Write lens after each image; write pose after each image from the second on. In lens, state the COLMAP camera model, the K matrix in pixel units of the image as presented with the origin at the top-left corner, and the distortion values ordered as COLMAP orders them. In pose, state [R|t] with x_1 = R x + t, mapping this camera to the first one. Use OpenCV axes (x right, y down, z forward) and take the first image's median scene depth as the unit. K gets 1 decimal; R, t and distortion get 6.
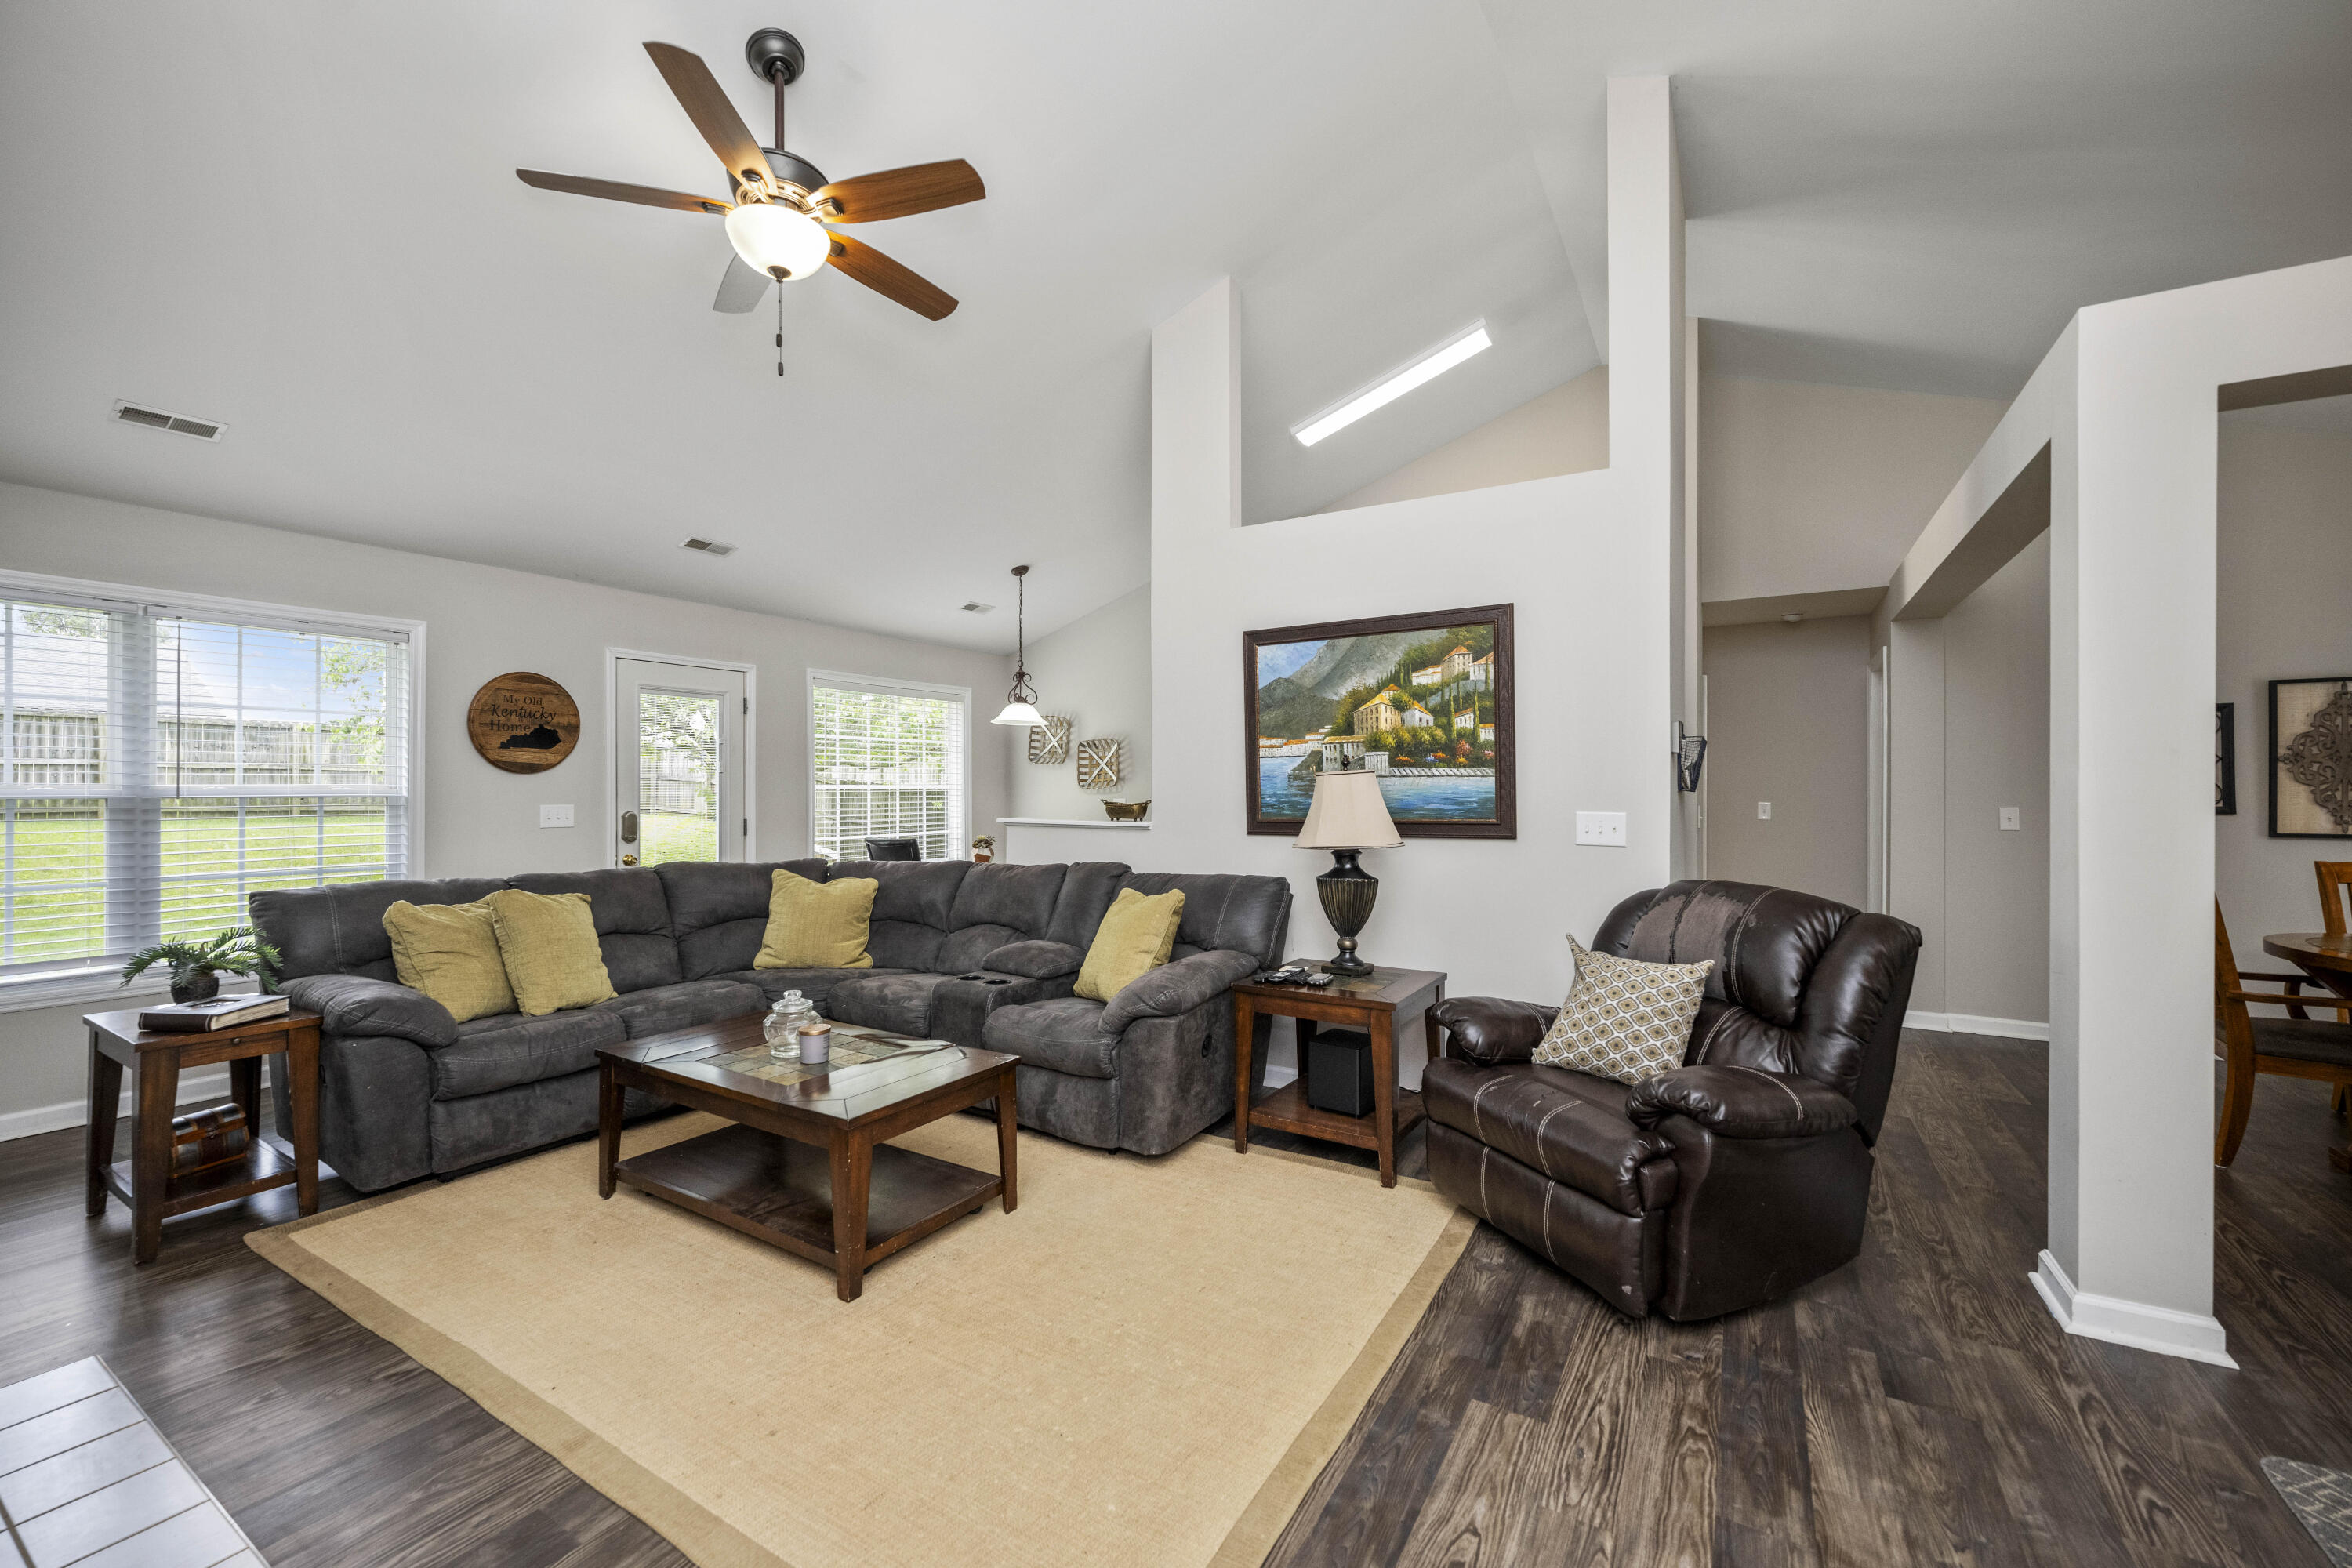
lens RADIAL K [[944.0, 0, 1163.2], [0, 944.0, 782.3], [0, 0, 1]] dist [-0.007855, 0.000362]
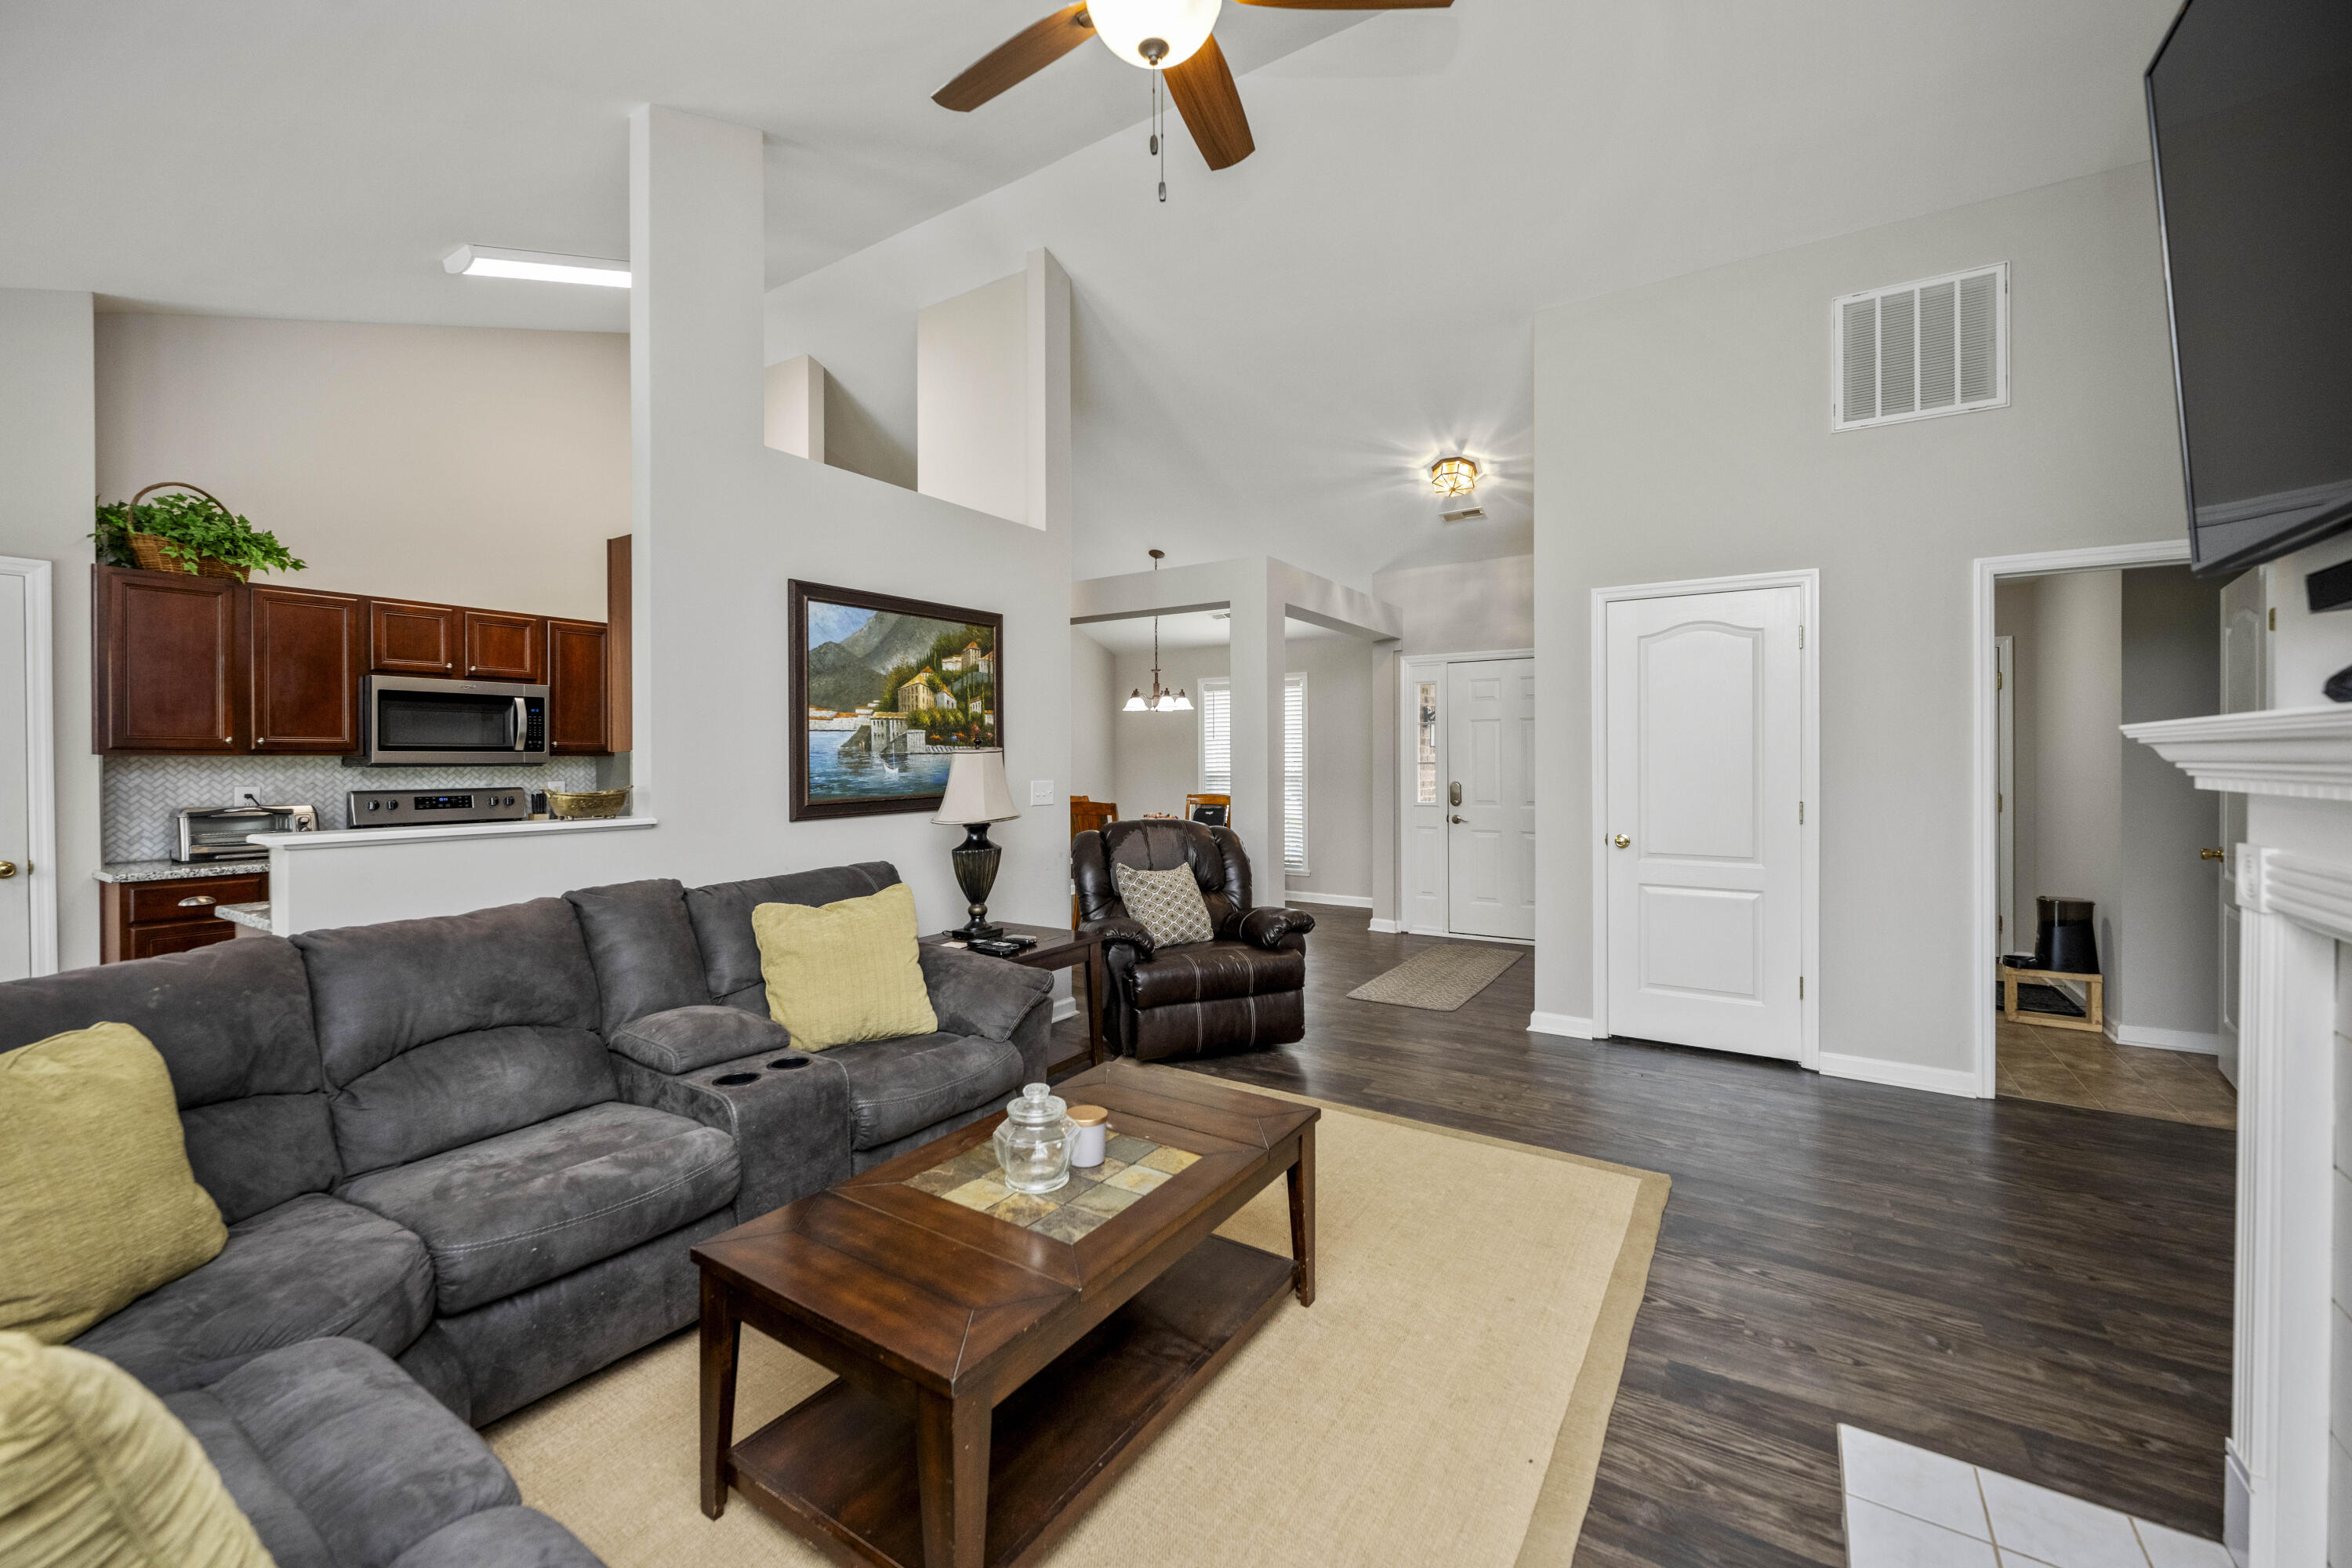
lens RADIAL K [[944.0, 0, 1166.5], [0, 944.0, 780.9], [0, 0, 1]] dist [-0.007855, 0.000362]
pose [[0.029836, -0.025302, 0.999235, -0.781161], [-0.003936, 0.999669, 0.025431, -0.003563], [-0.999547, -0.004692, 0.029726, 0.677532]]
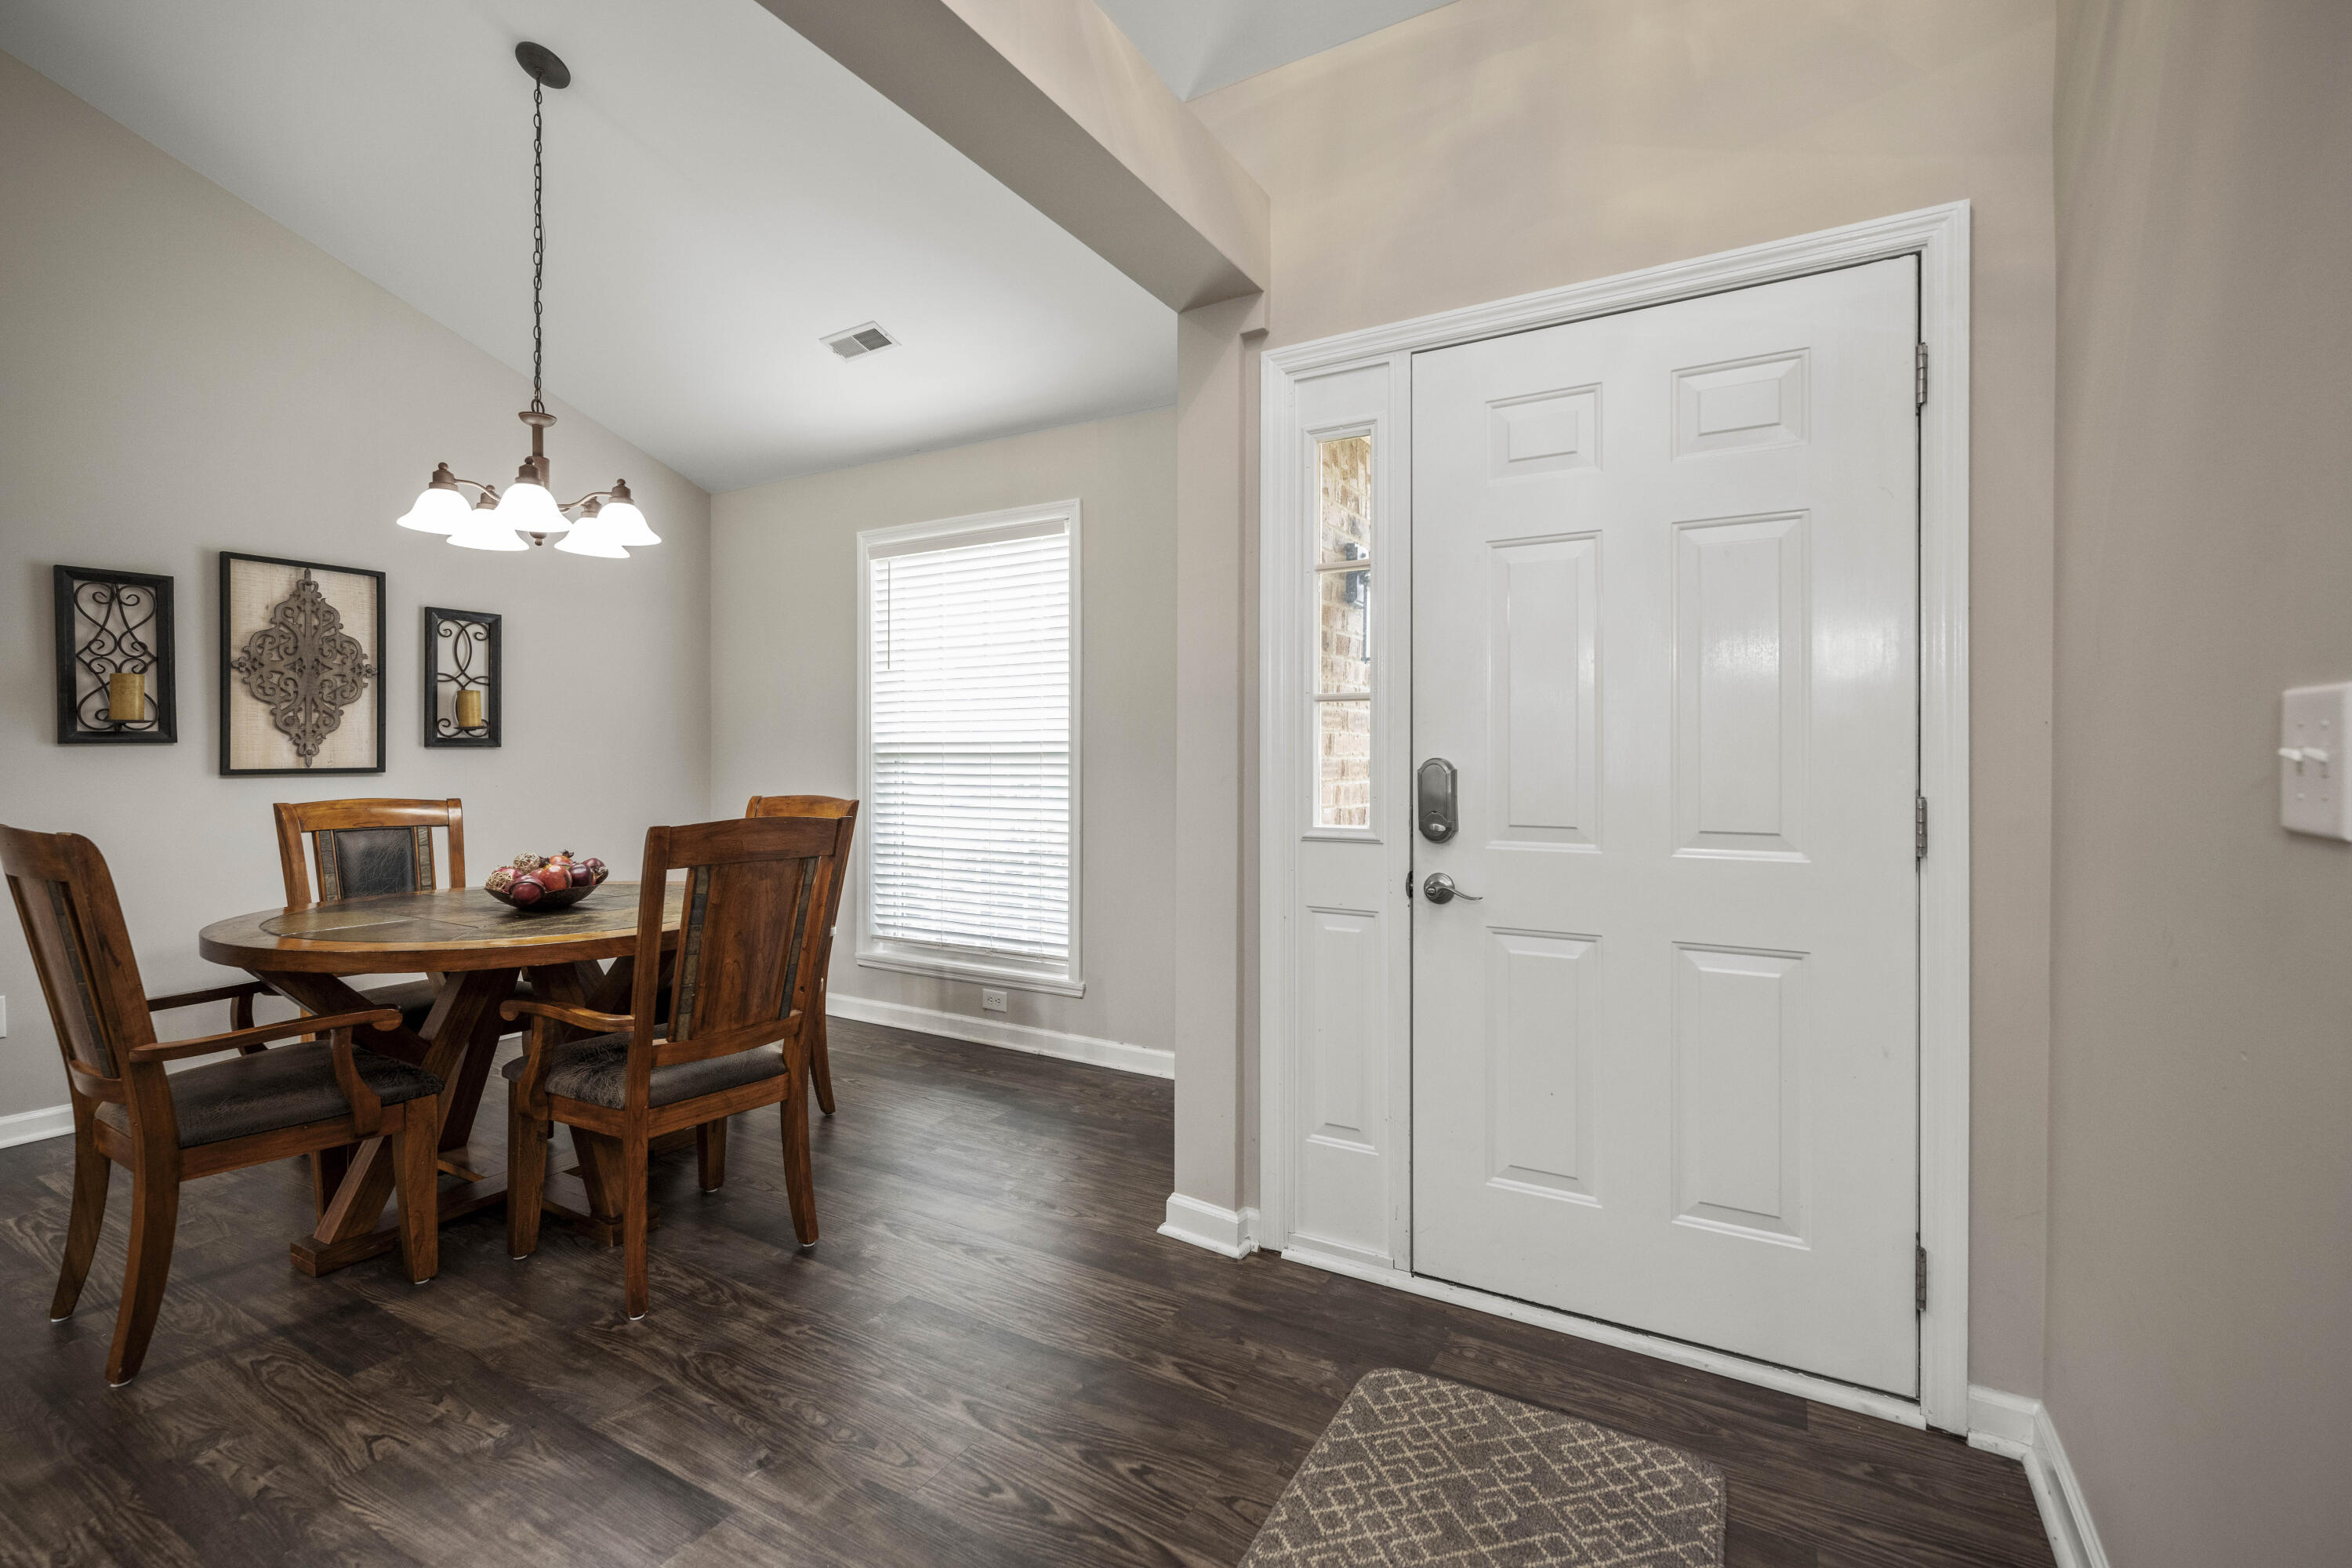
lens RADIAL K [[1042.0, 0, 1157.4], [0, 1042.0, 765.8], [0, 0, 1]] dist [-0.002837, 0.000425]
pose [[-0.018220, -0.012605, 0.999755, 0.440690], [-0.011529, 0.999857, 0.012396, 0.038953], [-0.999768, -0.011300, -0.018362, 0.350631]]
